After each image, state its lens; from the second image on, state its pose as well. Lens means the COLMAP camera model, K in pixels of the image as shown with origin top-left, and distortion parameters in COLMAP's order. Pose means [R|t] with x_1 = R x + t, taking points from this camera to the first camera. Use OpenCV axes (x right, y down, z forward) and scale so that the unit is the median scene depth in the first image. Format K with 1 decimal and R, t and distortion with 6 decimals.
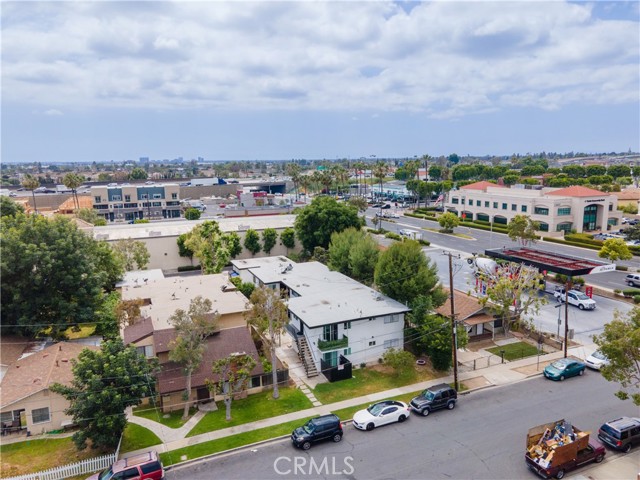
lens RADIAL K [[471.6, 0, 320.0], [0, 471.6, 240.0], [0, 0, 1]] dist [0.038081, 0.004636]
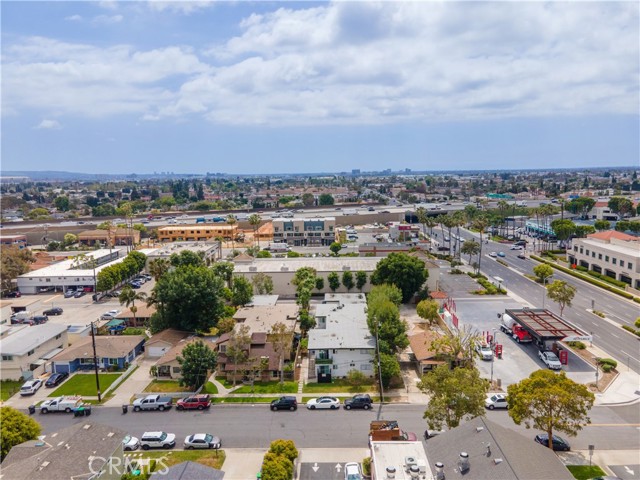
lens RADIAL K [[465.7, 0, 320.0], [0, 465.7, 240.0], [0, 0, 1]] dist [0.037608, 0.005846]
pose [[0.909992, 0.057892, -0.410564, 0.665479], [-0.066231, 0.997786, -0.006104, -0.197701], [0.409301, 0.032747, 0.911812, -0.535535]]
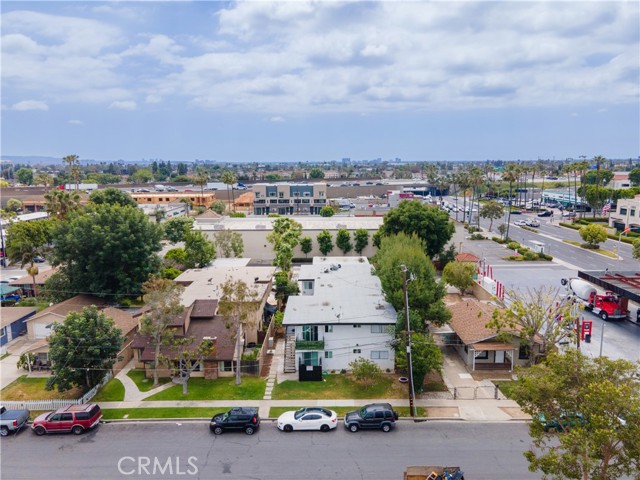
lens RADIAL K [[465.7, 0, 320.0], [0, 465.7, 240.0], [0, 0, 1]] dist [0.037608, 0.005846]
pose [[0.918478, 0.074321, -0.388425, 0.412825], [-0.074078, 0.997130, 0.015624, -0.020198], [0.388471, 0.014424, 0.921348, 0.082335]]
